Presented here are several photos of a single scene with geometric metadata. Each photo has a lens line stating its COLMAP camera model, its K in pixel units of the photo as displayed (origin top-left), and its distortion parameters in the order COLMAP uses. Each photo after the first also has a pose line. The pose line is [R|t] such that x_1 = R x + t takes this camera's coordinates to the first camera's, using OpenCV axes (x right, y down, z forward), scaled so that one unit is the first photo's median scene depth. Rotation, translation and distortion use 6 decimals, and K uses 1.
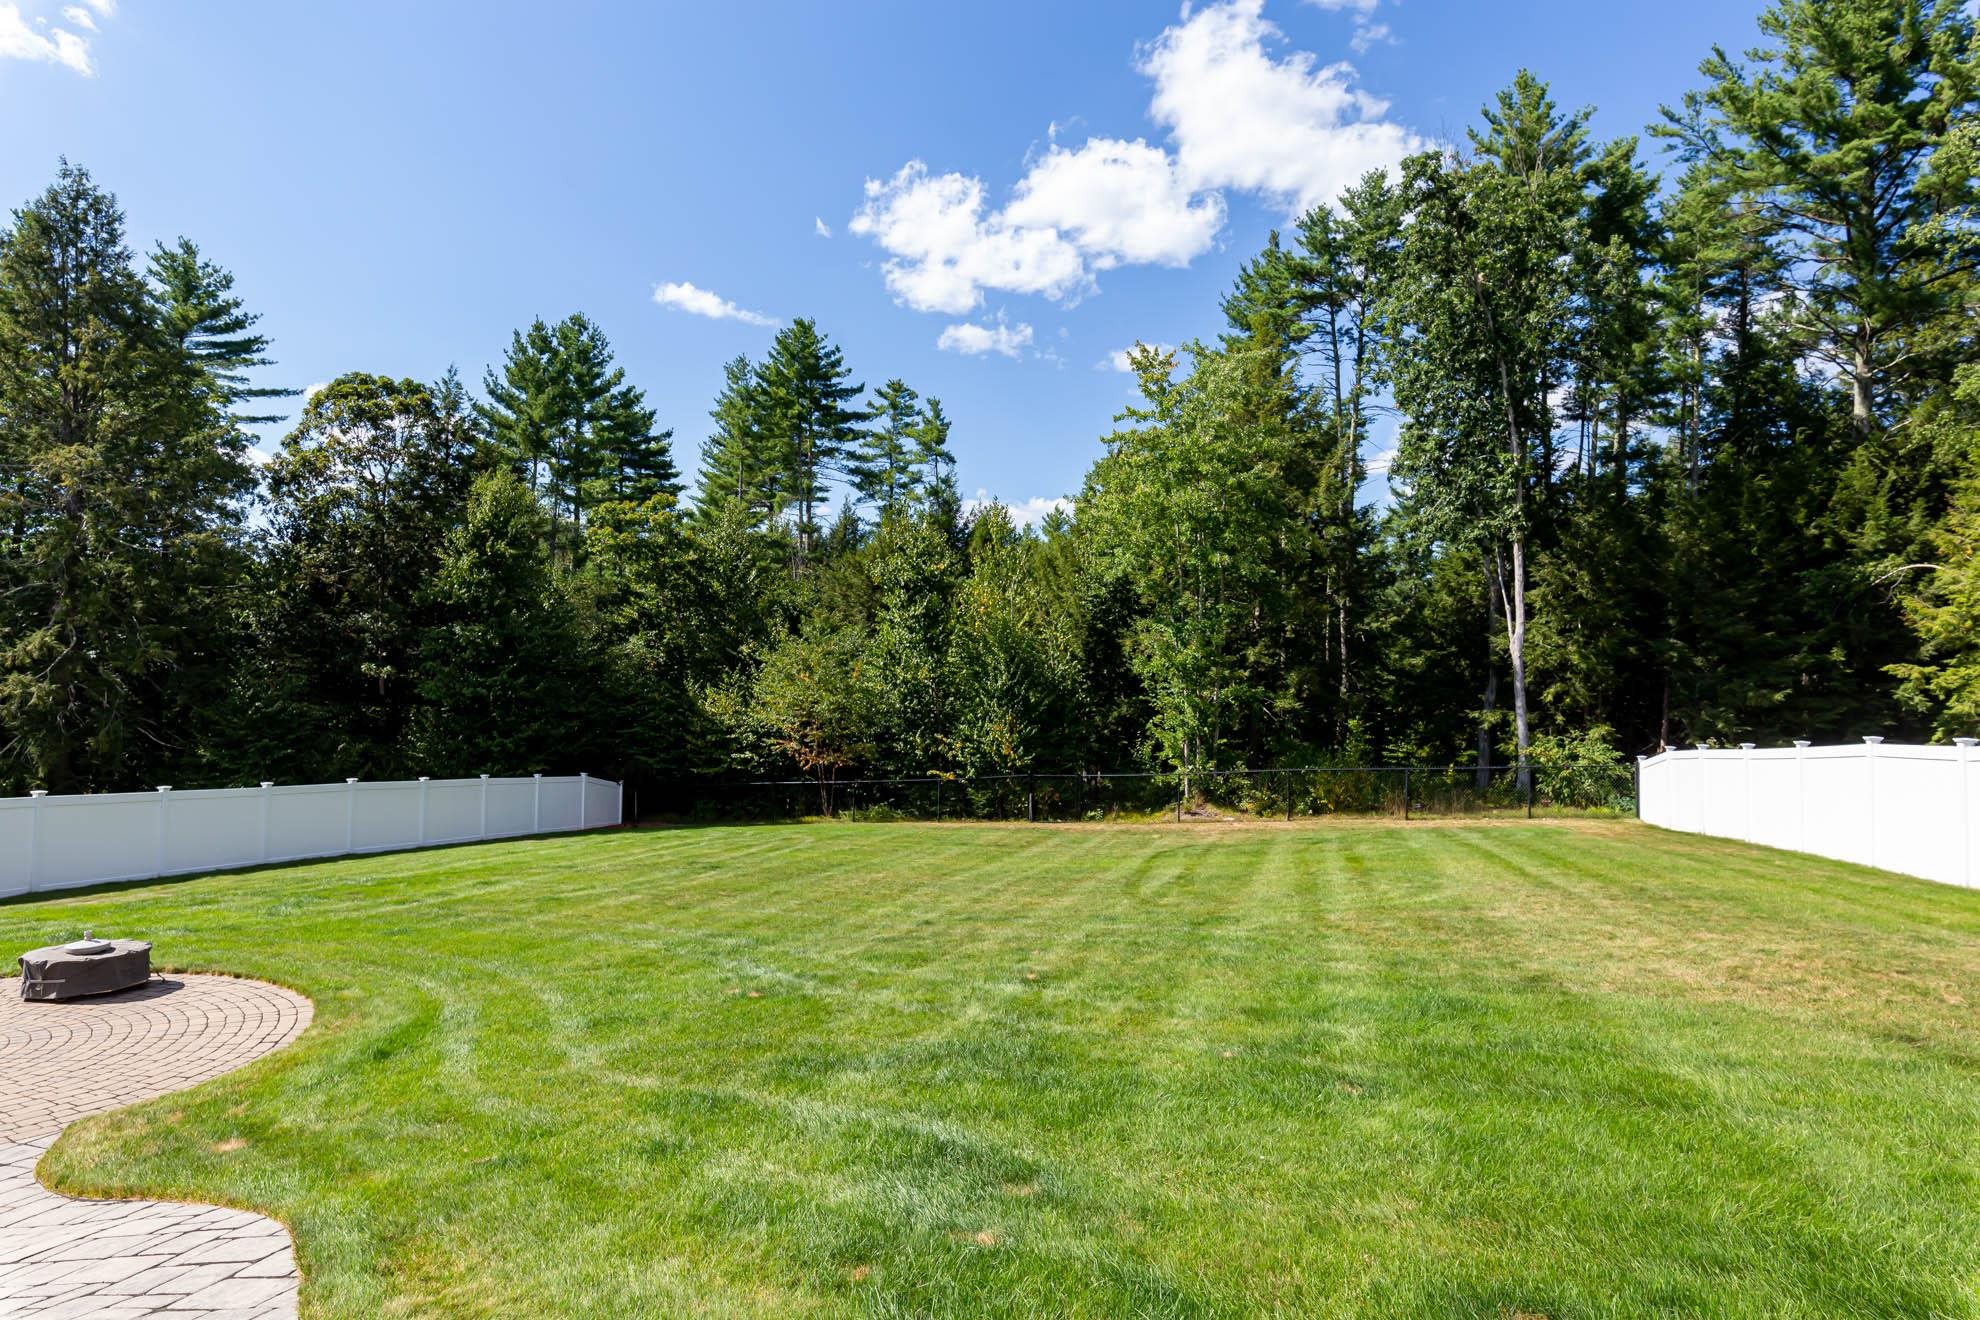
lens RADIAL K [[1105.4, 0, 989.5], [0, 1105.4, 661.2], [0, 0, 1]] dist [0.003528, 0.000260]
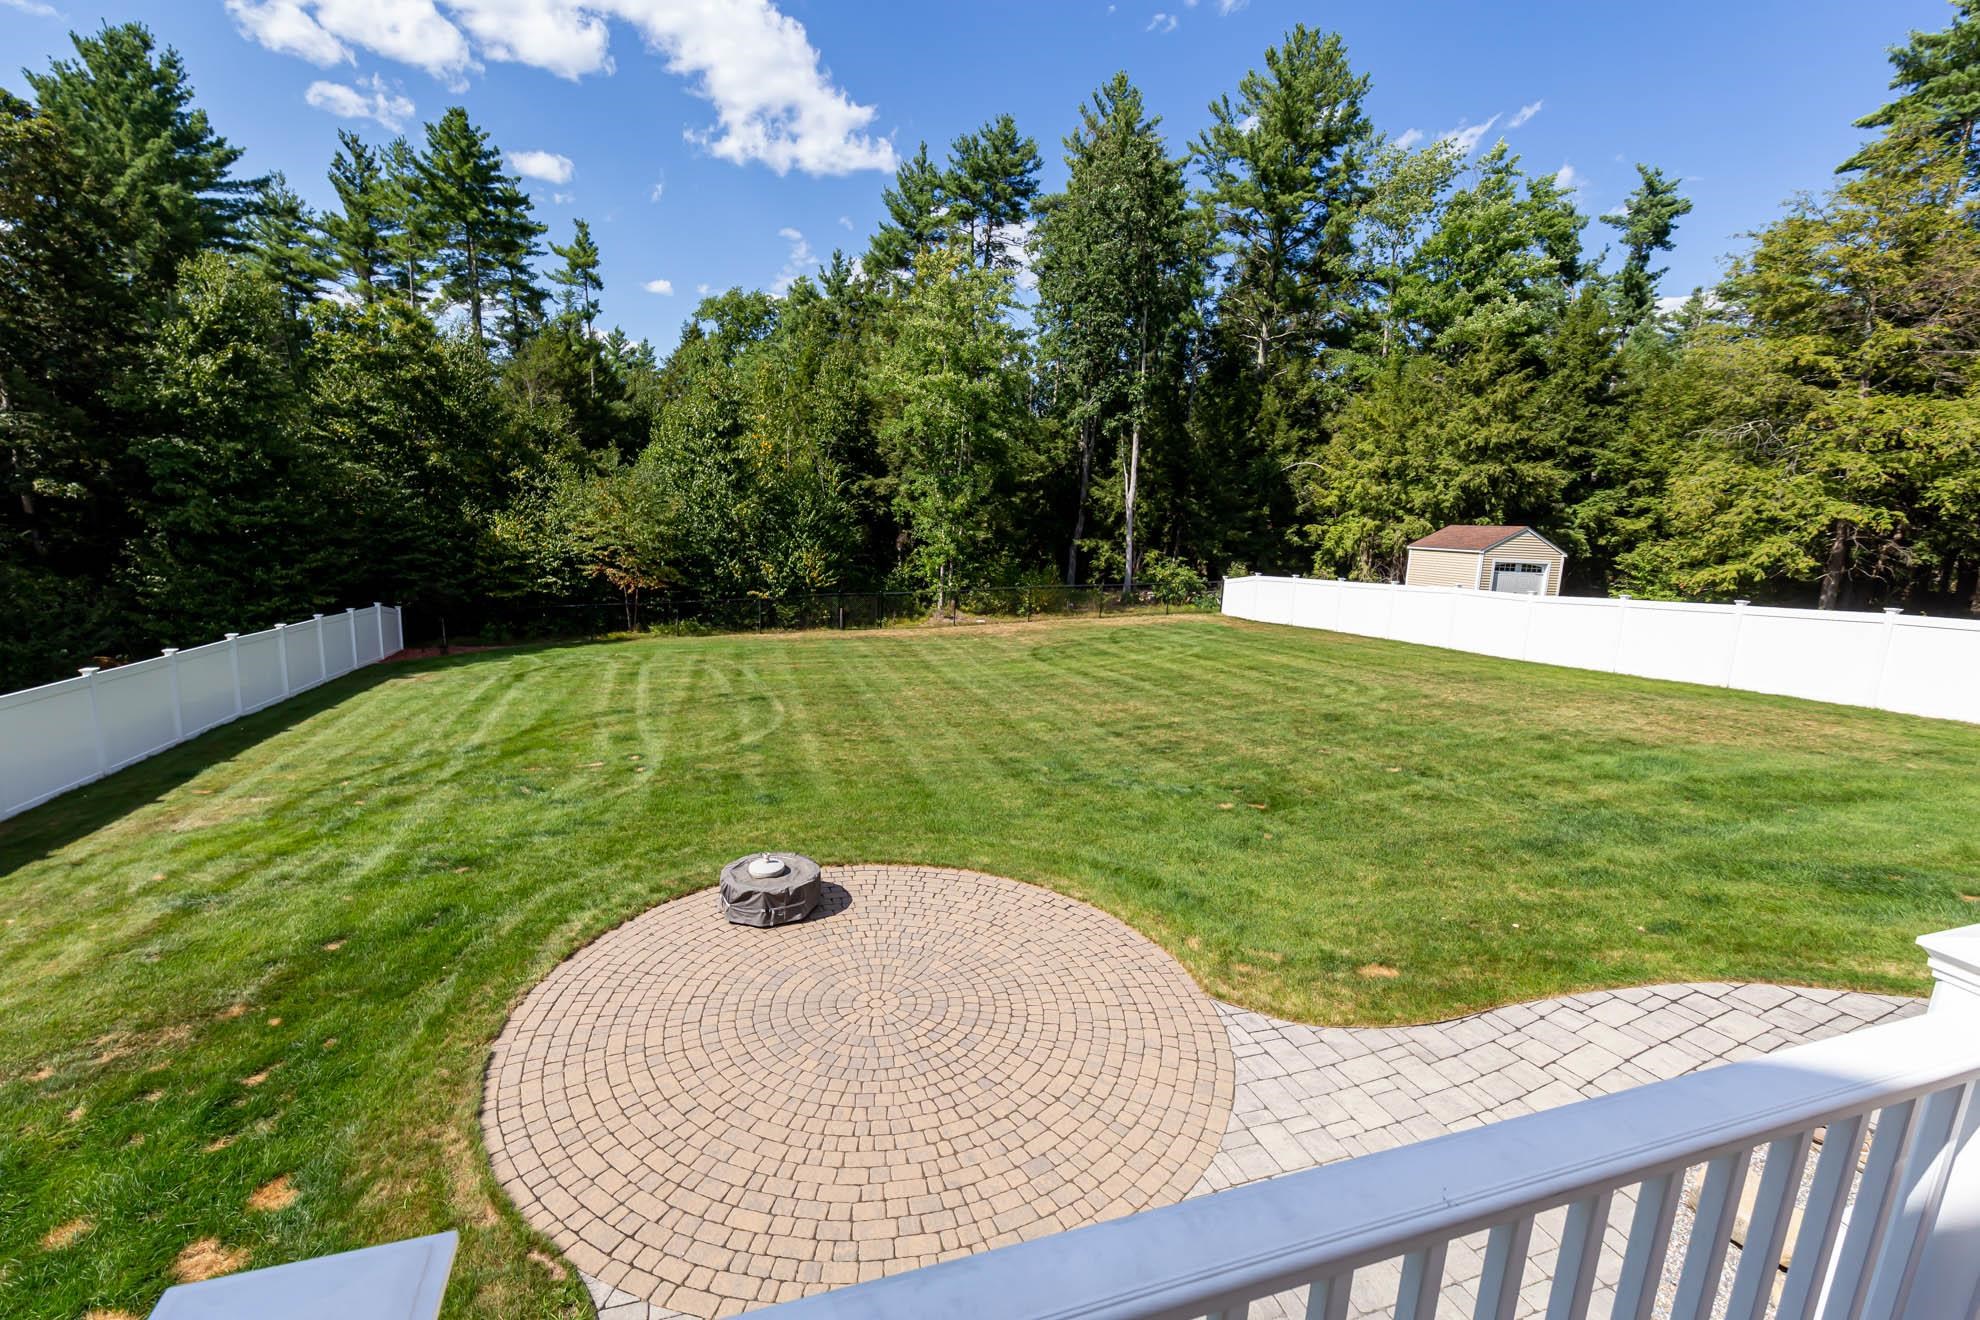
lens RADIAL K [[854.3, 0, 989.8], [0, 854.3, 658.6], [0, 0, 1]] dist [0.000121, -0.000691]
pose [[0.834148, -0.073419, 0.546632, -0.339343], [-0.050223, 0.976872, 0.207845, -0.034608], [-0.549249, -0.200827, 0.811168, 0.087725]]
